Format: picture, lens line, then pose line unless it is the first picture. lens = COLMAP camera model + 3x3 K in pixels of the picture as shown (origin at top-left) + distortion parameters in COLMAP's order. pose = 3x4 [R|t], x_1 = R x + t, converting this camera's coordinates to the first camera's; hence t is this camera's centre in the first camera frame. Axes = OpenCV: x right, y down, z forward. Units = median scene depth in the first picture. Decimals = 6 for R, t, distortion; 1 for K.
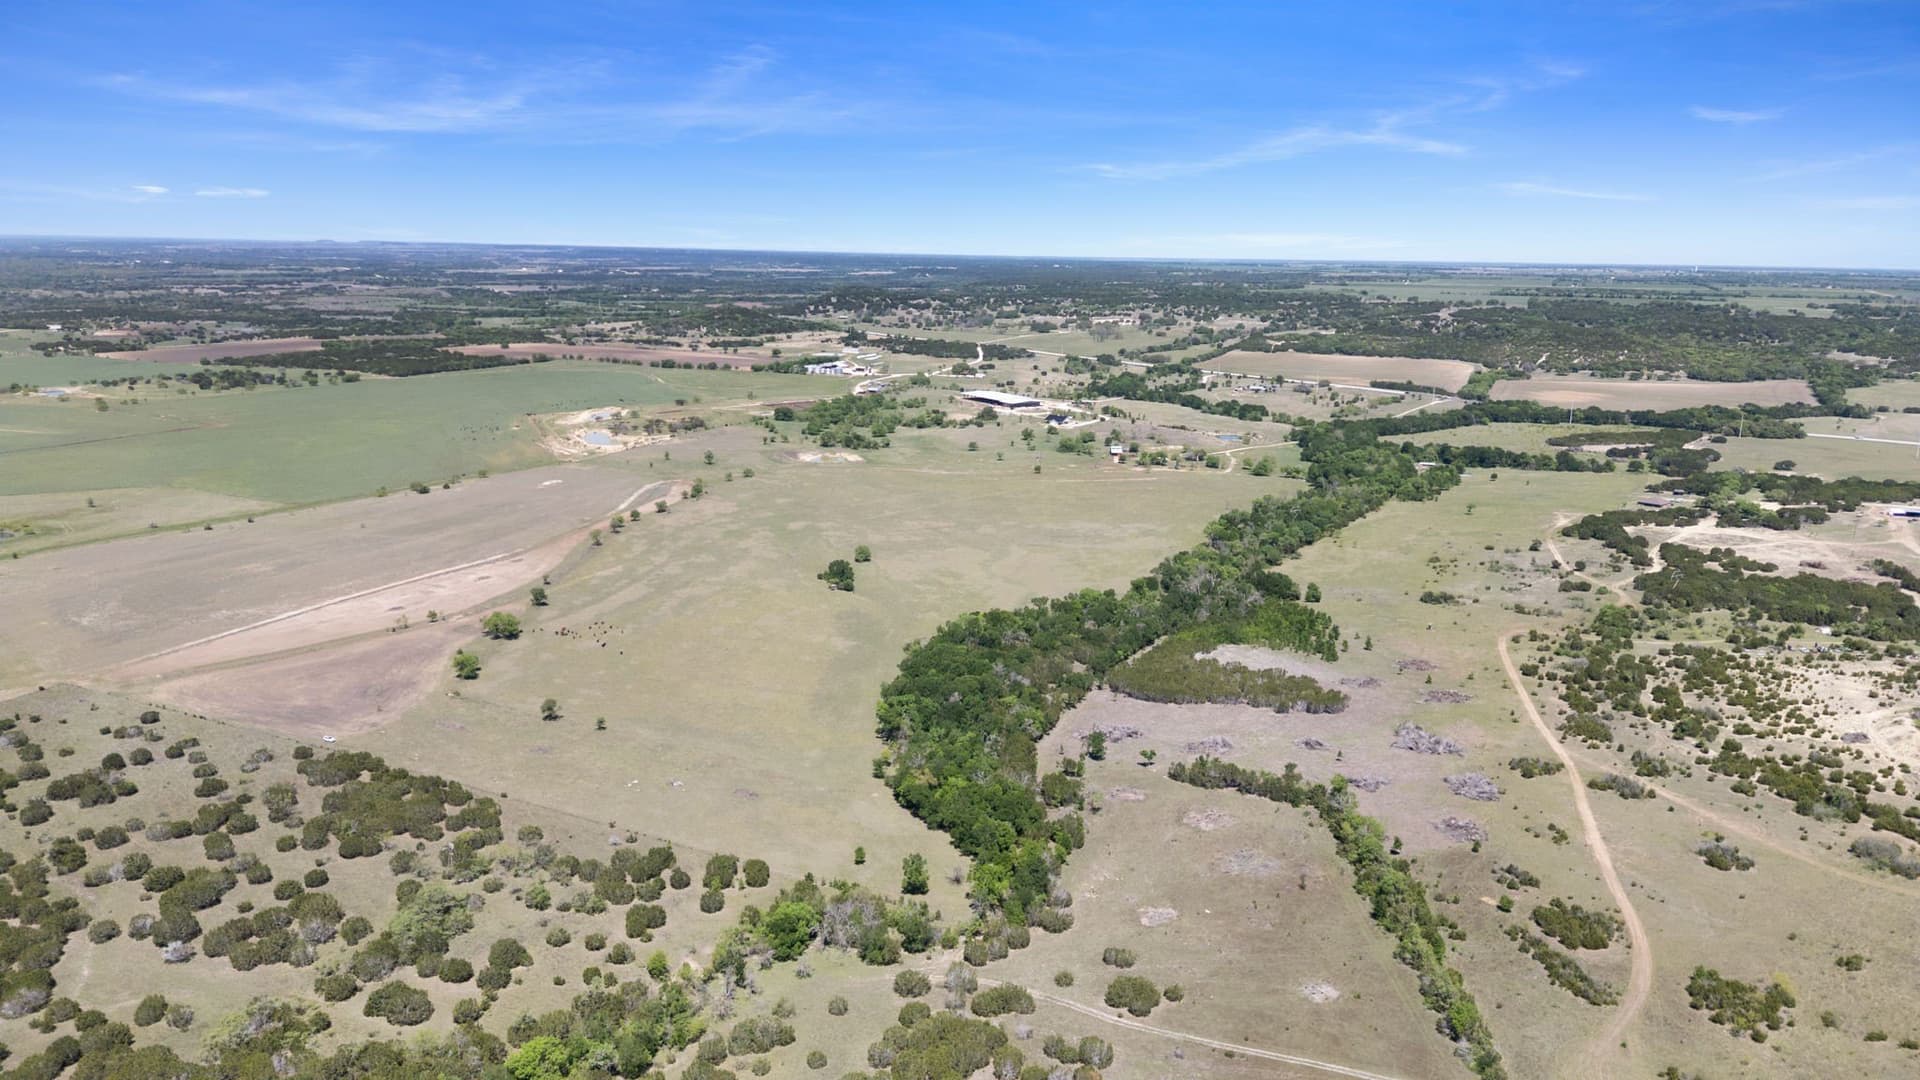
lens RADIAL K [[1326.6, 0, 967.3], [0, 1326.6, 547.4], [0, 0, 1]] dist [0.089550, -0.181726]
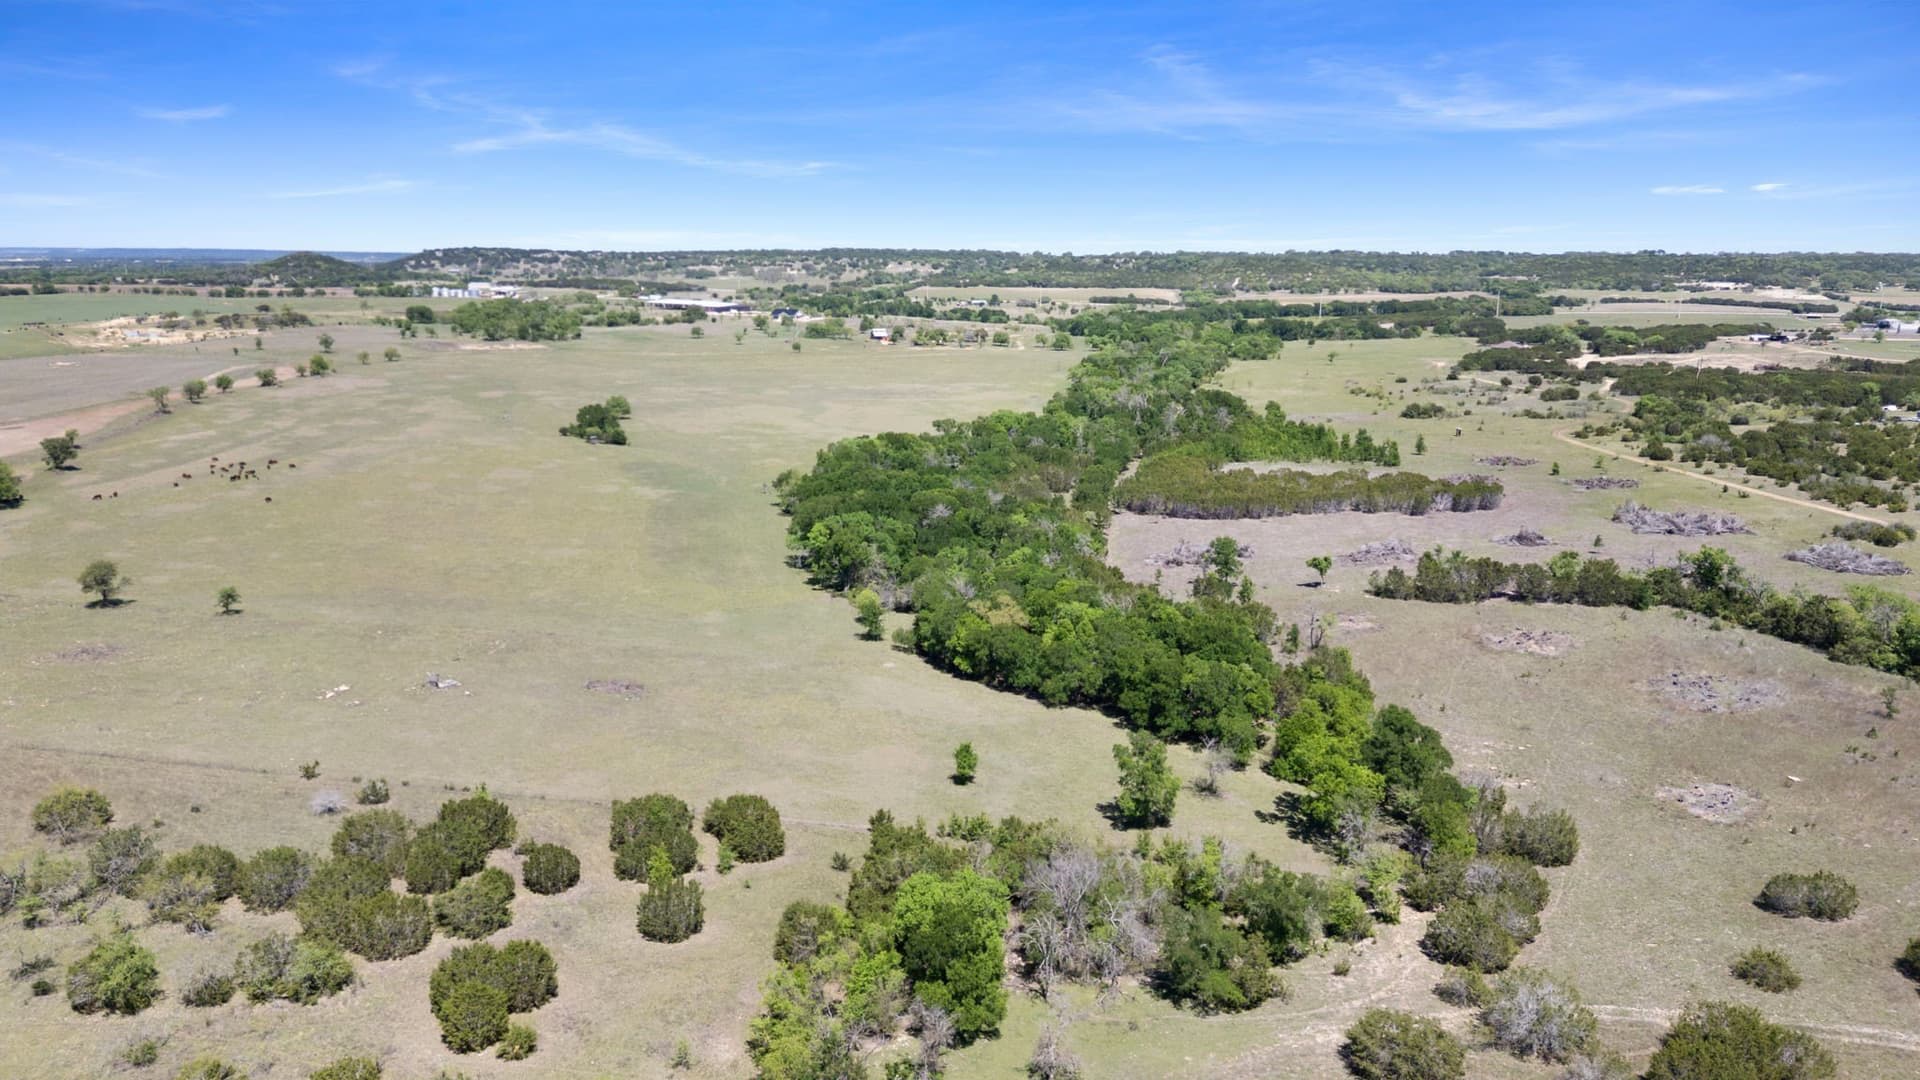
lens RADIAL K [[1333.7, 0, 958.7], [0, 1333.7, 541.9], [0, 0, 1]] dist [0.090094, -0.092613]
pose [[0.960462, -0.068974, 0.269731, -0.215528], [0.071847, 0.997415, -0.000781, 0.179521], [-0.268980, 0.020129, 0.962935, 0.656044]]
